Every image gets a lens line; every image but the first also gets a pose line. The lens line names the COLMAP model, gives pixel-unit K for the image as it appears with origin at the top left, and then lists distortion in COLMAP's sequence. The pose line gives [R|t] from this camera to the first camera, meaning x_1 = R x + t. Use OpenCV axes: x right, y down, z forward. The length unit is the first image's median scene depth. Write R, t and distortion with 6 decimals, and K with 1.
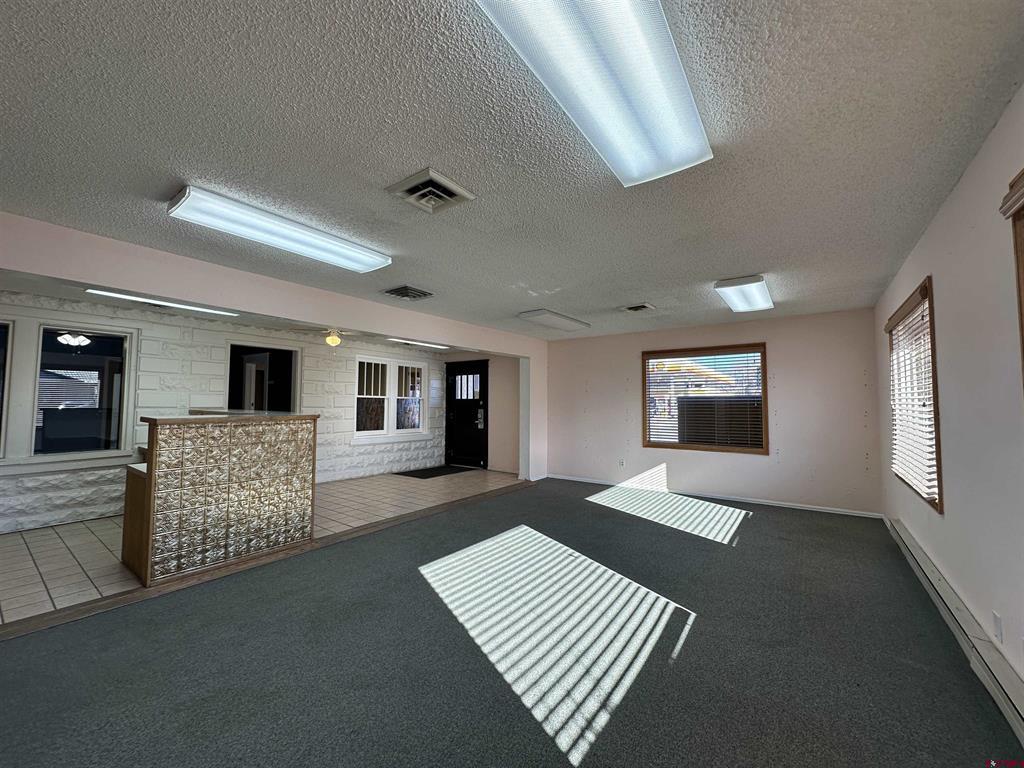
lens RADIAL K [[407.4, 0, 510.0], [0, 407.4, 381.1], [0, 0, 1]] dist [0.000096, -0.000116]
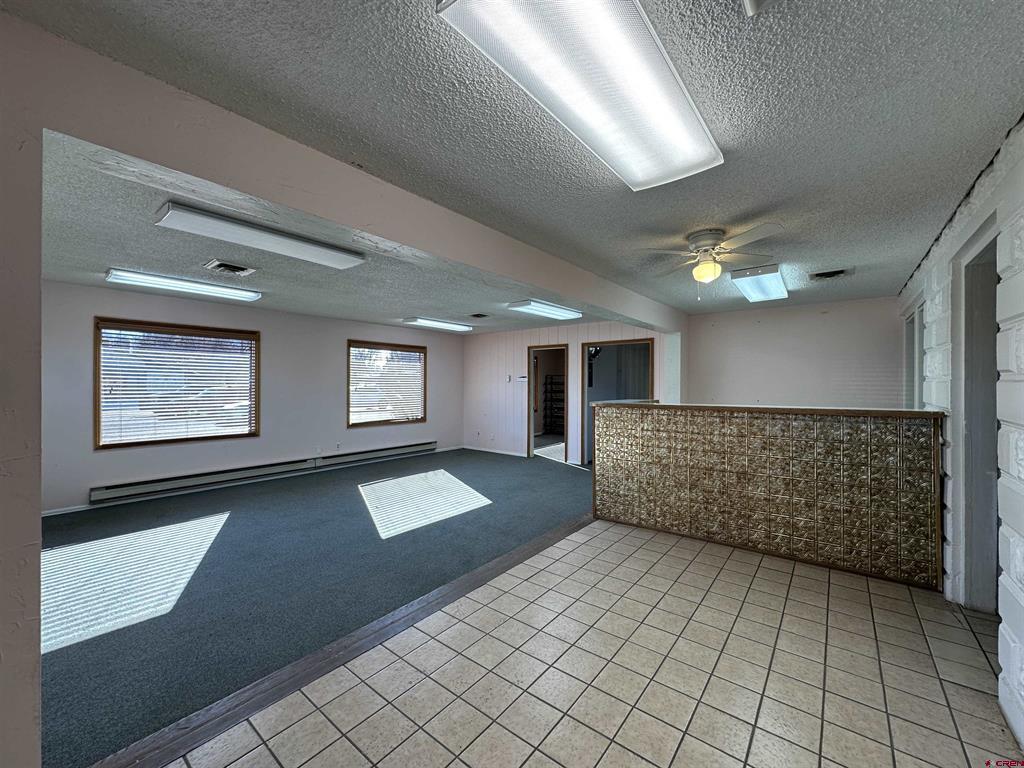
lens RADIAL K [[407.4, 0, 510.5], [0, 407.4, 383.7], [0, 0, 1]] dist [0.000096, -0.000116]
pose [[-0.998968, -0.008020, 0.044710, -0.223298], [-0.010358, 0.998578, -0.052289, 0.063101], [-0.044227, -0.052698, -0.997631, 1.545439]]
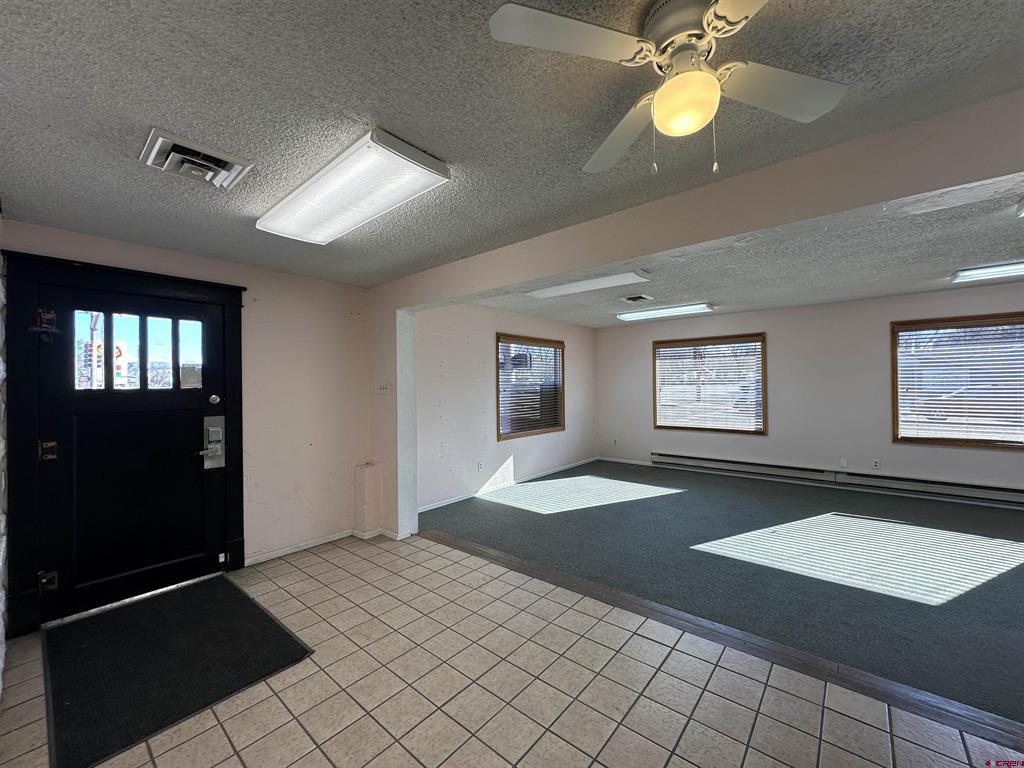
lens RADIAL K [[407.4, 0, 510.9], [0, 407.4, 387.9], [0, 0, 1]] dist [0.000096, -0.000116]
pose [[0.068099, -0.007290, 0.997652, -0.653341], [-0.043903, 0.998983, 0.010296, 0.042879], [-0.996712, -0.044502, 0.067710, 1.098575]]
